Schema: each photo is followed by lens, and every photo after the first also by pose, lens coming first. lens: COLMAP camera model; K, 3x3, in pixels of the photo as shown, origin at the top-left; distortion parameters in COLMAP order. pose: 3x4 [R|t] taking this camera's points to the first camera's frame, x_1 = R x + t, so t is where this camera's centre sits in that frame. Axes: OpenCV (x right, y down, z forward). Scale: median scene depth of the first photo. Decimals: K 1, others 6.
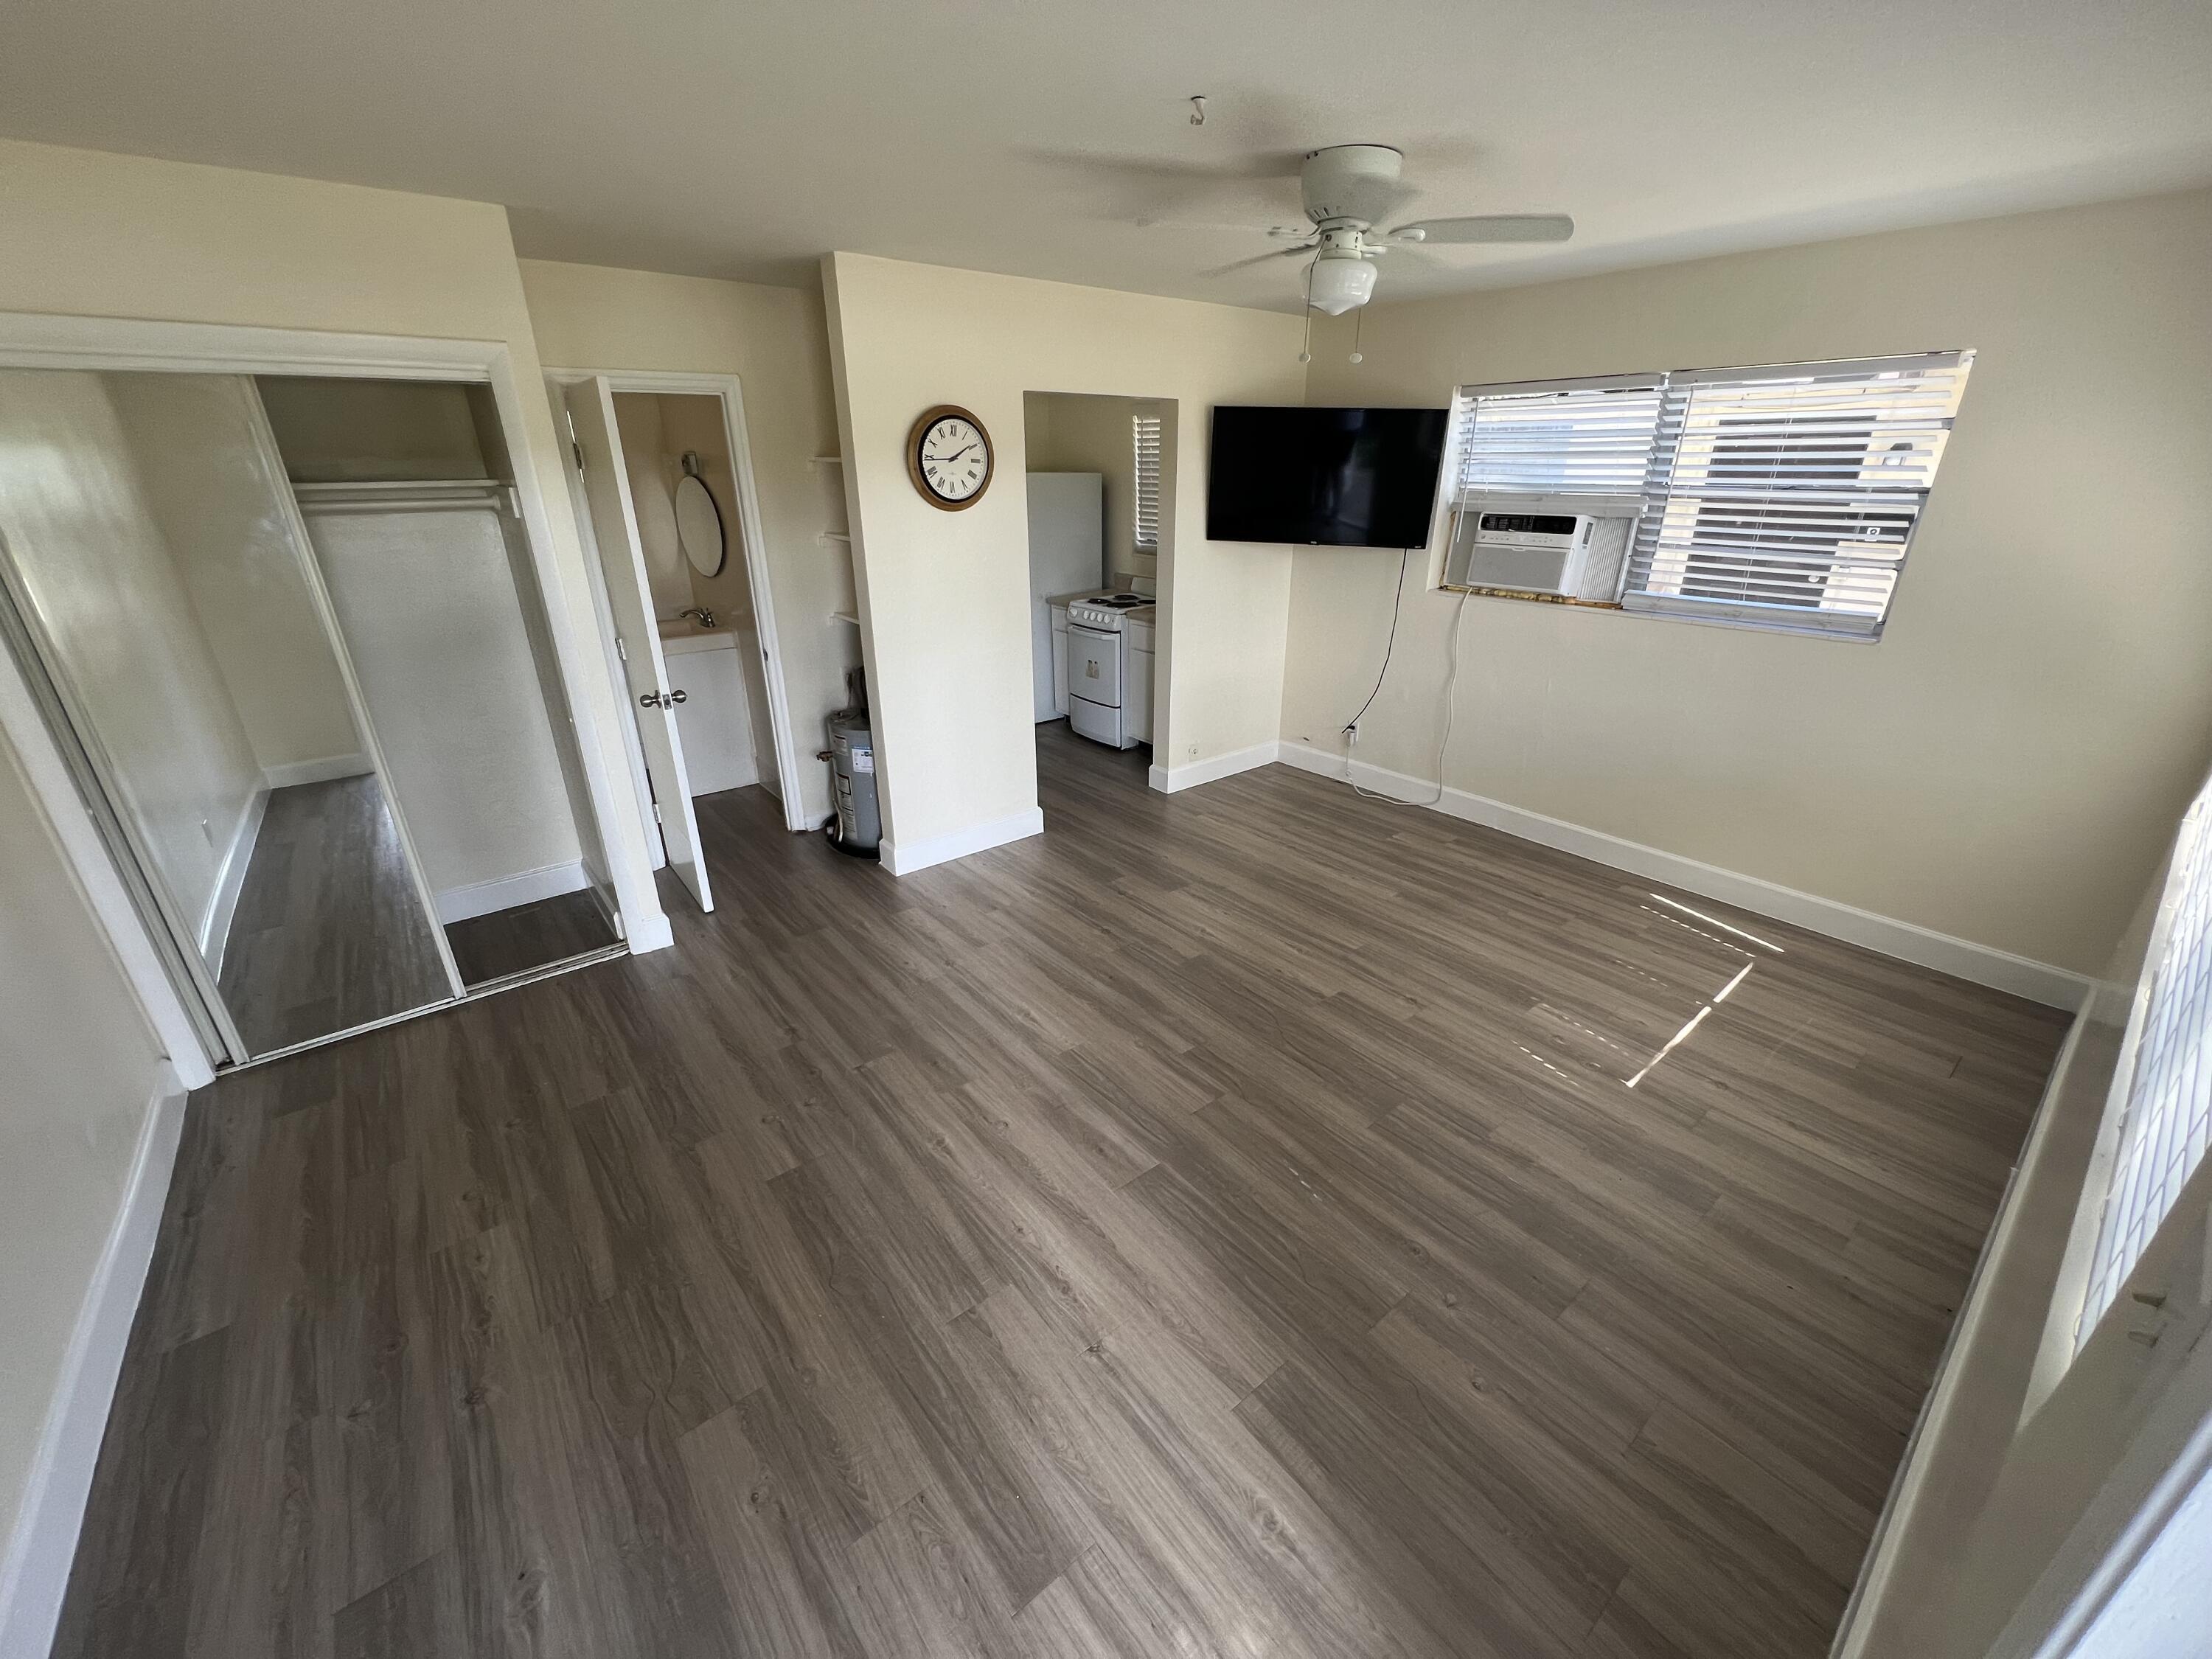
lens RADIAL K [[879.7, 0, 1106.0], [0, 879.7, 829.5], [0, 0, 1]] dist [0.000398, 0.000176]
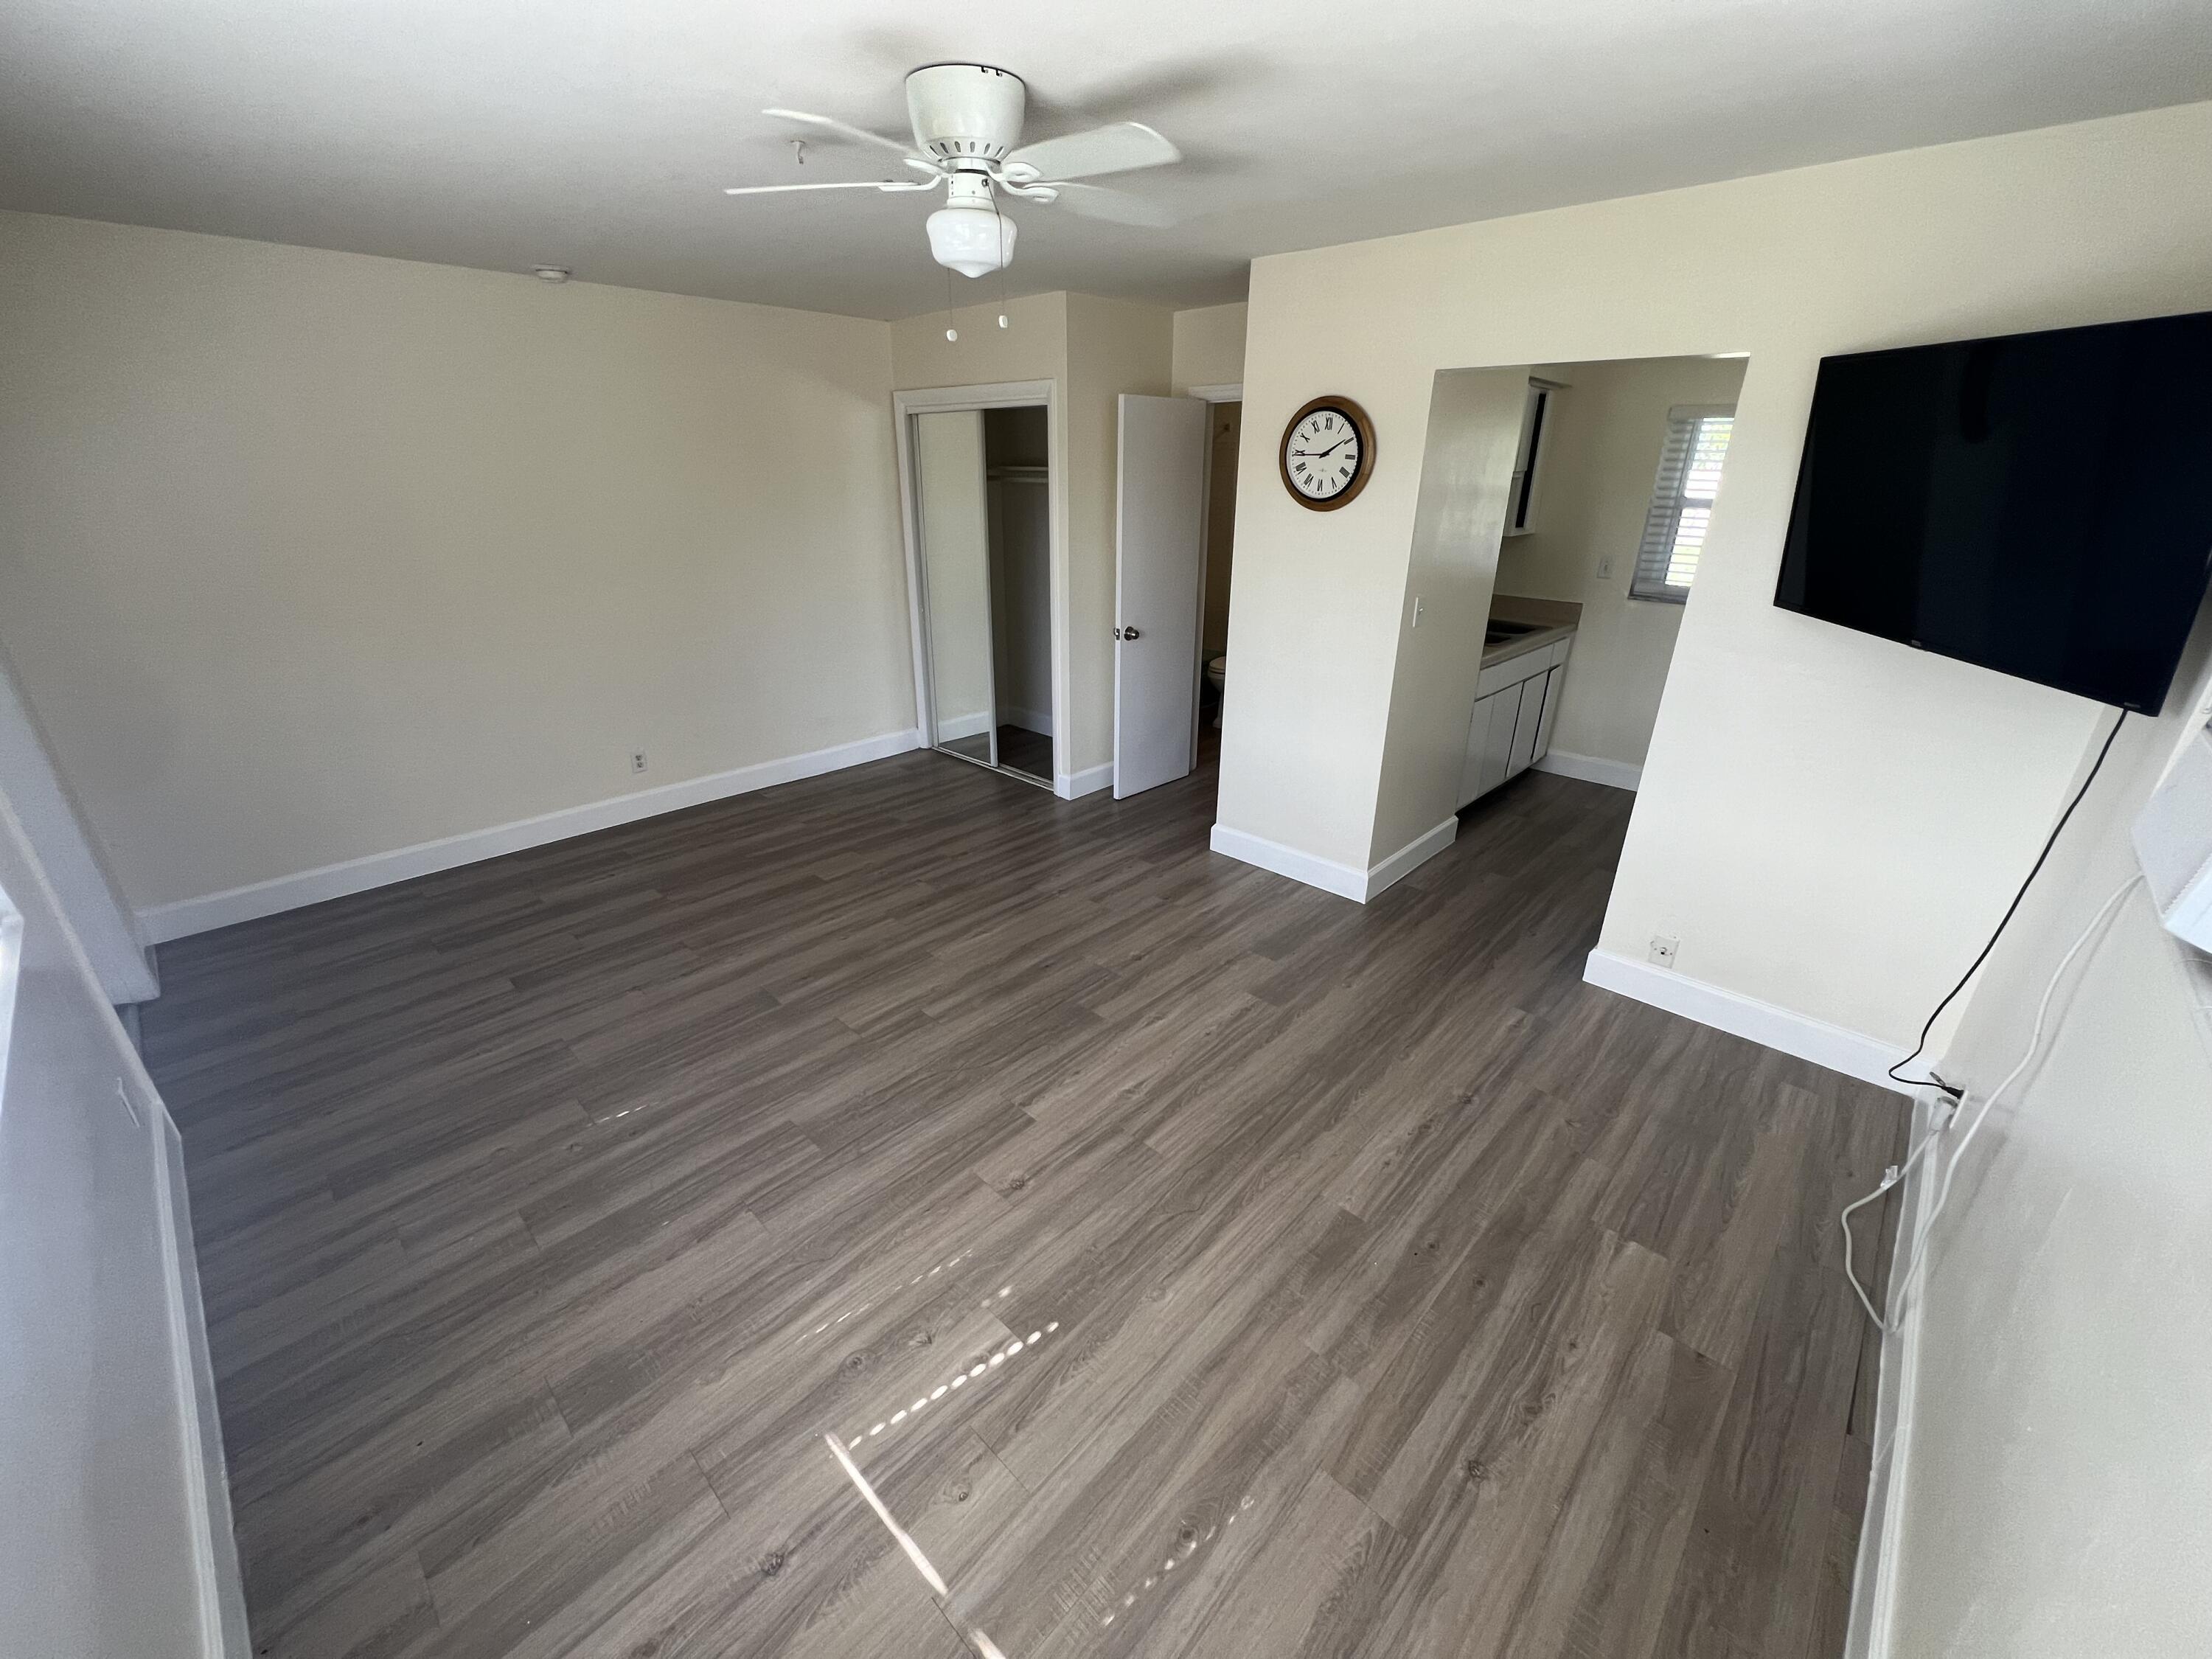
lens RADIAL K [[879.7, 0, 1106.0], [0, 879.7, 829.5], [0, 0, 1]] dist [0.000398, 0.000176]
pose [[0.136049, 0.385865, -0.912468, 0.865899], [-0.391866, 0.866879, 0.308159, -0.301881], [0.909907, 0.315641, 0.269145, 0.732253]]
